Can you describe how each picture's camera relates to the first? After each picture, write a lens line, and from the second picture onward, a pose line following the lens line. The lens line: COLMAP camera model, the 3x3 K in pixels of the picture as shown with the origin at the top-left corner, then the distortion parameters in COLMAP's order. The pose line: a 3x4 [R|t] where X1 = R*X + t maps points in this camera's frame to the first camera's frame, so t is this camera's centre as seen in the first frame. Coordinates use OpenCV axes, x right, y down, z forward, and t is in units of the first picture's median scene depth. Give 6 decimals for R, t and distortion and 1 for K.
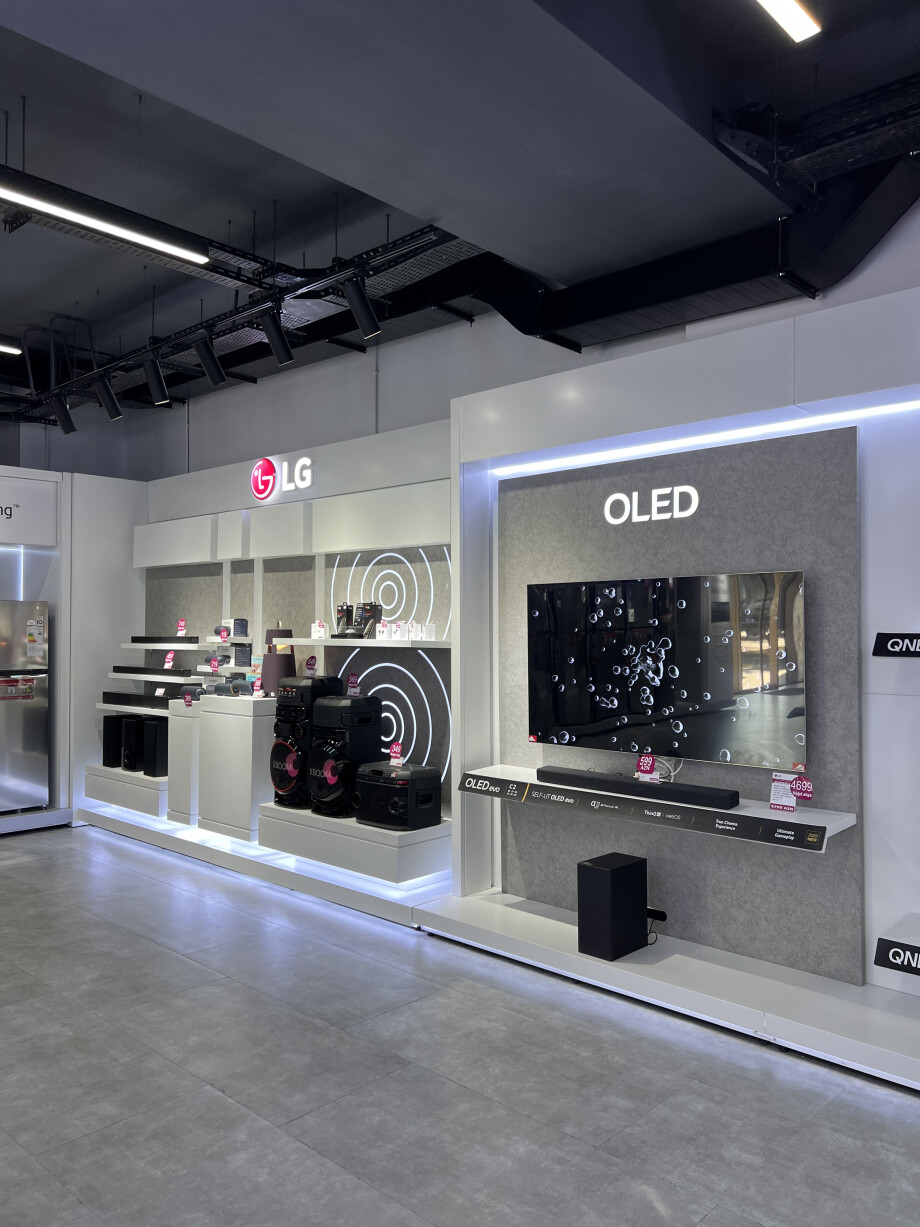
lens RADIAL K [[922.7, 0, 471.7], [0, 922.7, 609.8], [0, 0, 1]] dist [0.060967, -0.066676]
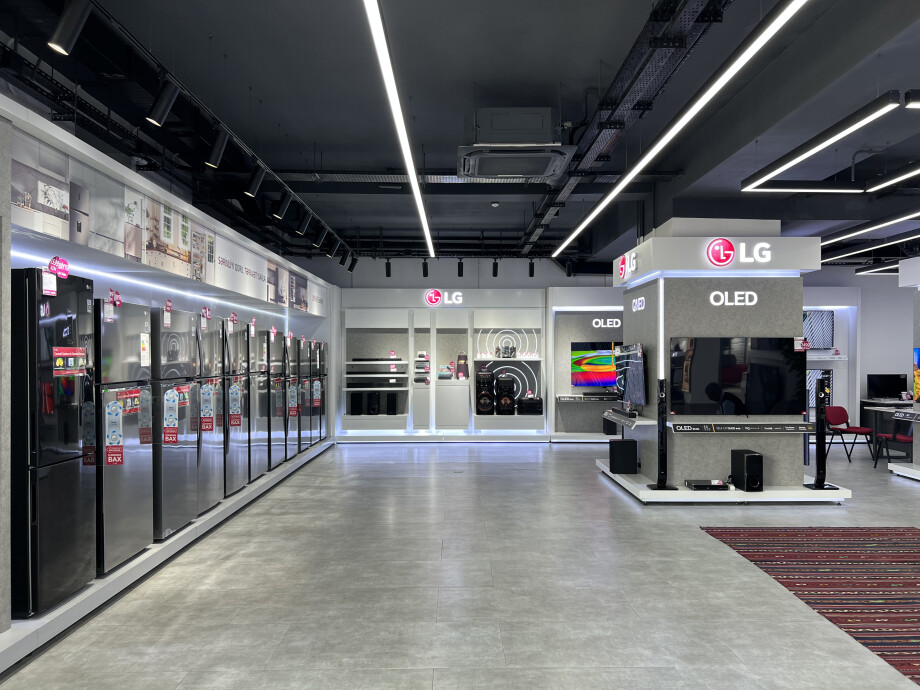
lens RADIAL K [[691.8, 0, 460.3], [0, 691.8, 352.0], [0, 0, 1]] dist [0.060967, -0.066676]
pose [[0.715103, 0.002282, 0.699015, -1.744127], [-0.011963, 0.999888, 0.008974, -0.007046], [-0.698916, -0.014780, 0.715051, -0.507606]]
